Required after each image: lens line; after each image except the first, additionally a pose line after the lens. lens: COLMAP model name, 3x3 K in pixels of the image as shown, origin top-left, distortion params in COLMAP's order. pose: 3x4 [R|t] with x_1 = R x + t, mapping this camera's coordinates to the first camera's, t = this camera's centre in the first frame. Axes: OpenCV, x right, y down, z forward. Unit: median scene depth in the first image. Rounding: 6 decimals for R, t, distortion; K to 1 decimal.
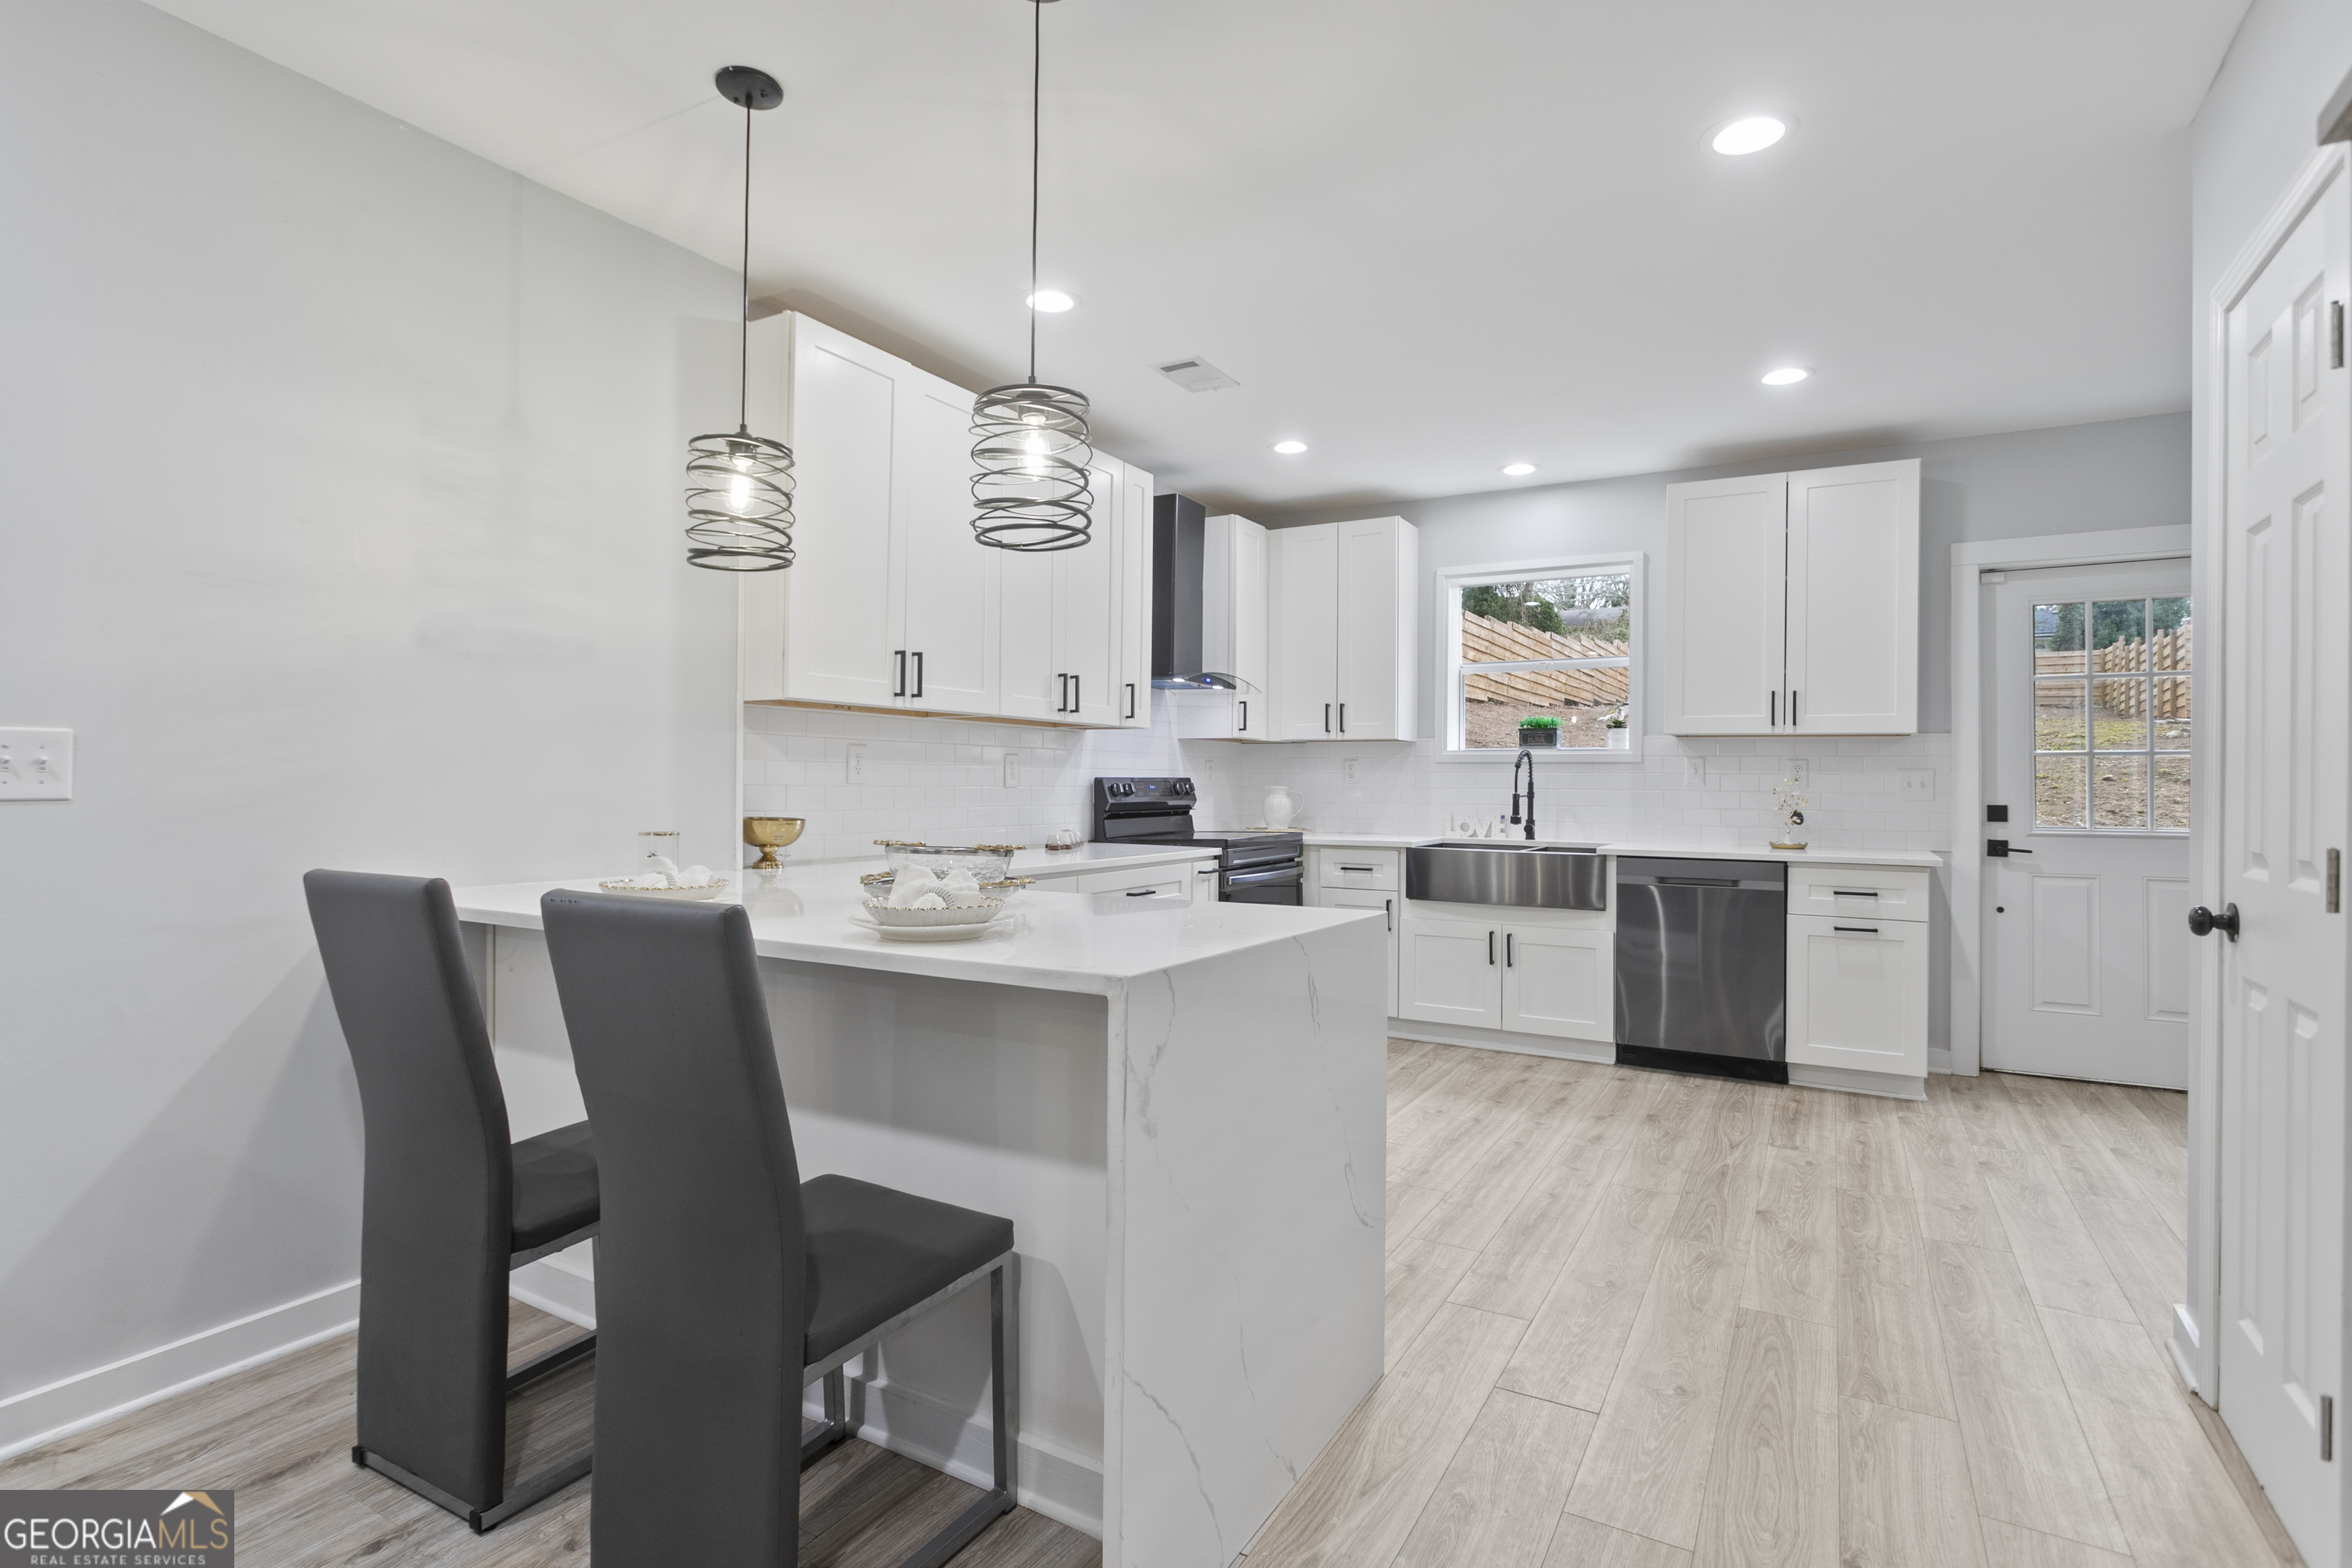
lens RADIAL K [[1113.4, 0, 1176.0], [0, 1113.4, 784.0], [0, 0, 1]] dist [-0.031779, 0.000357]
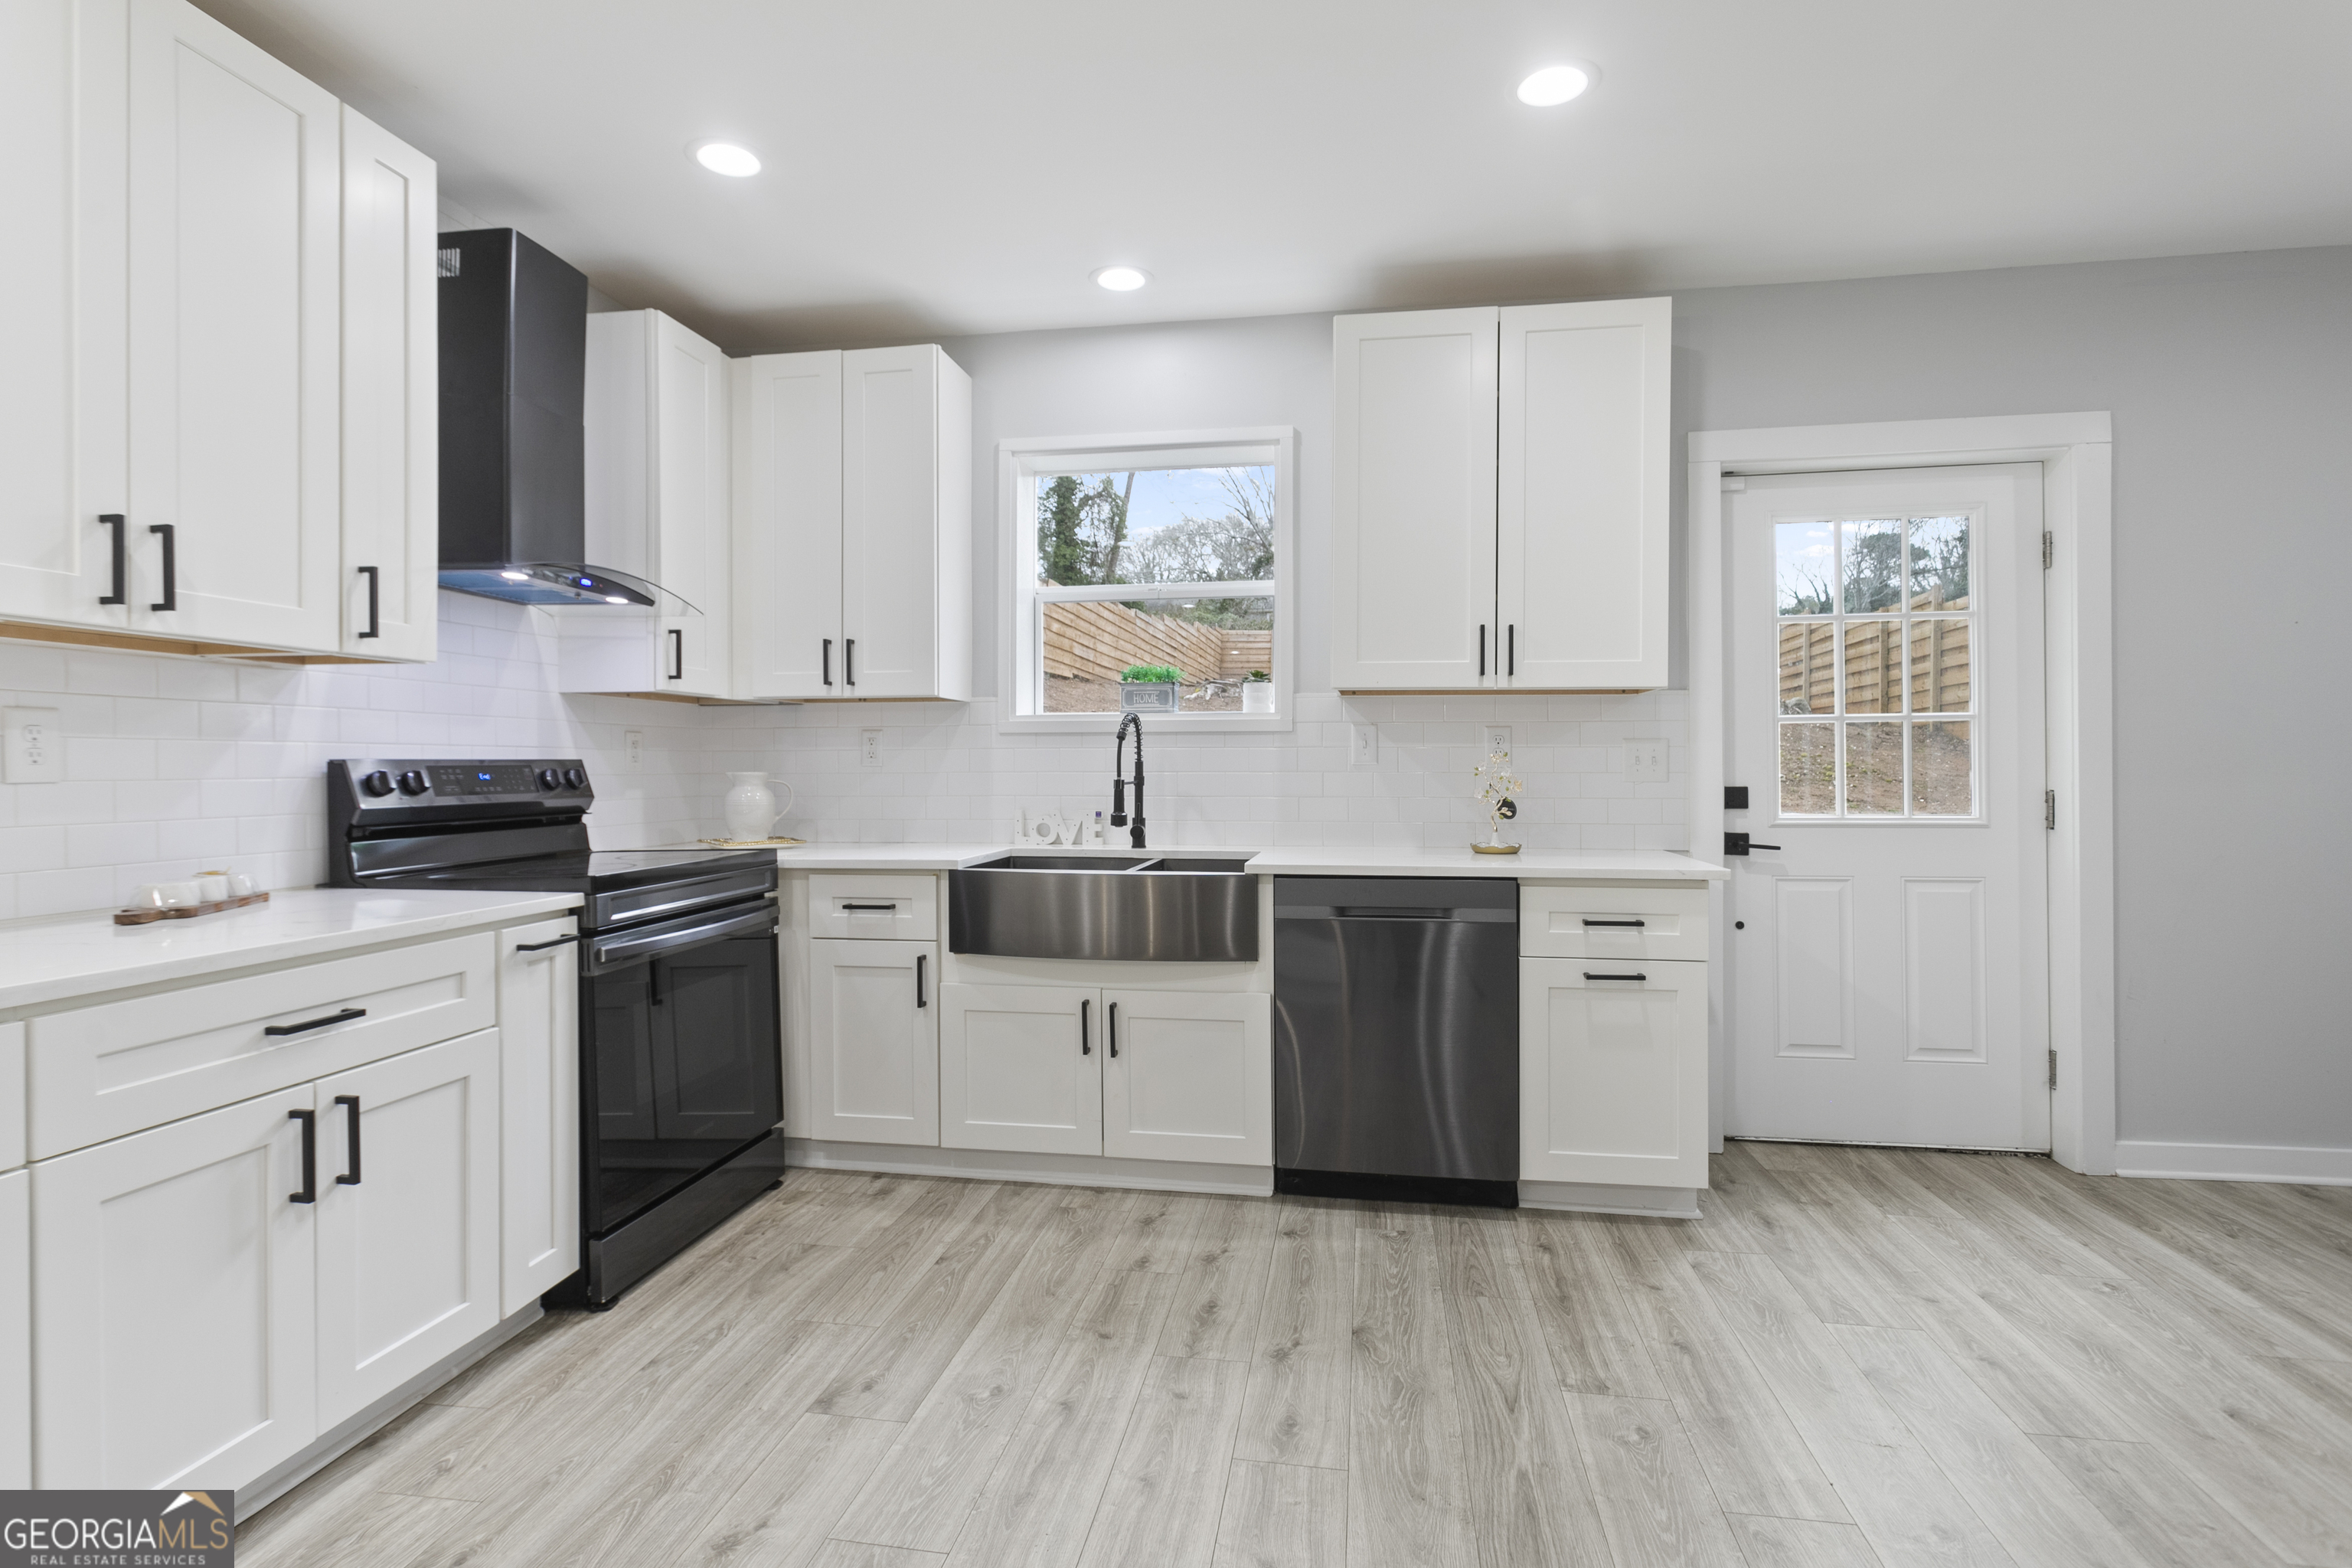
lens RADIAL K [[1137.9, 0, 1167.9], [0, 1137.9, 764.3], [0, 0, 1]] dist [-0.001327, -0.000195]
pose [[0.937036, -0.008958, 0.349119, 0.104593], [0.009882, 0.999951, -0.000864, 0.000593], [-0.349094, 0.004259, 0.937078, 0.380218]]
